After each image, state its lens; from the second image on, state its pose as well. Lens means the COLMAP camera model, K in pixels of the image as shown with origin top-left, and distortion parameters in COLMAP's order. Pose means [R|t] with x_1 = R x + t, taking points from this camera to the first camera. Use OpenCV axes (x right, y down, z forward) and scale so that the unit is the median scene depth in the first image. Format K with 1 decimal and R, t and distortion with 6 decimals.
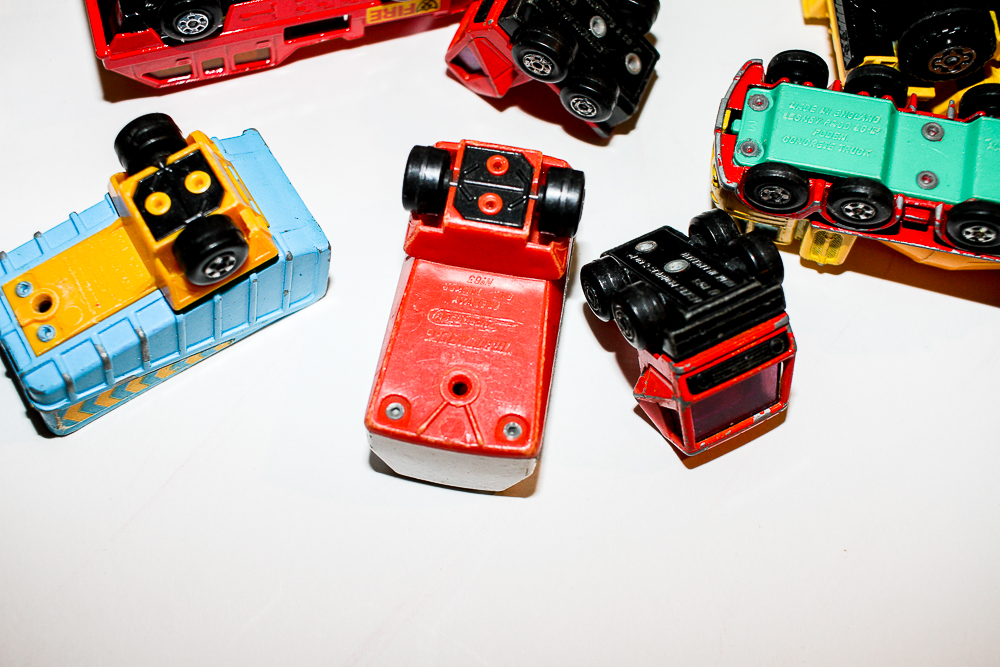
lens RADIAL K [[1123.5, 0, 500.0], [0, 1123.5, 333.5], [0, 0, 1]] dist [-0.049017, -0.017483]
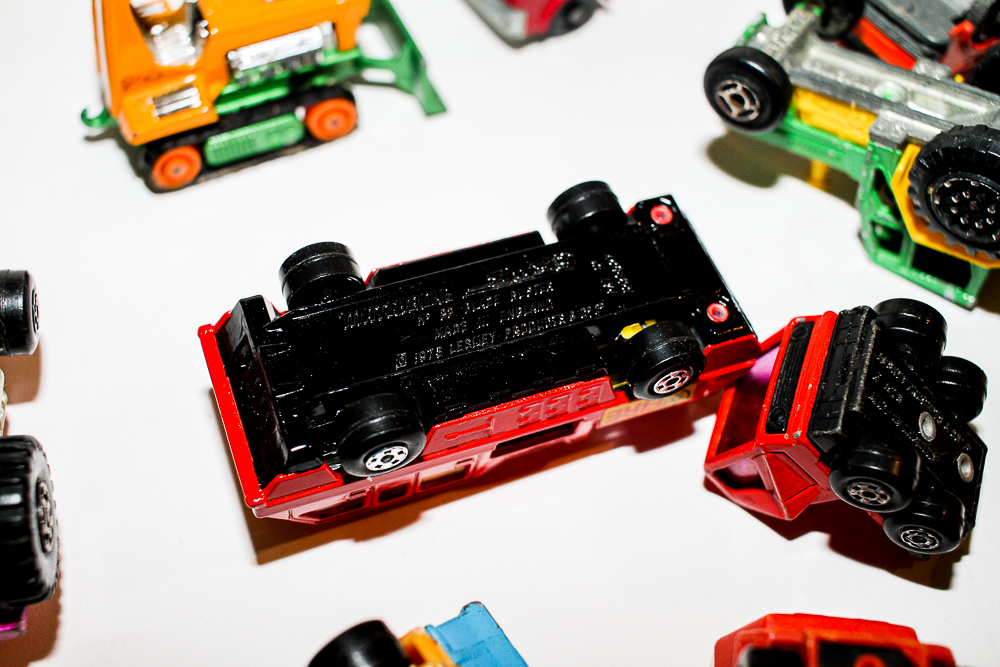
lens RADIAL K [[1123.5, 0, 500.0], [0, 1123.5, 333.5], [0, 0, 1]] dist [-0.049017, -0.017483]
pose [[0.998329, -0.039169, 0.042483, -0.224655], [0.045708, 0.985088, -0.165869, -0.227865], [-0.035352, 0.167533, 0.985232, 0.277249]]
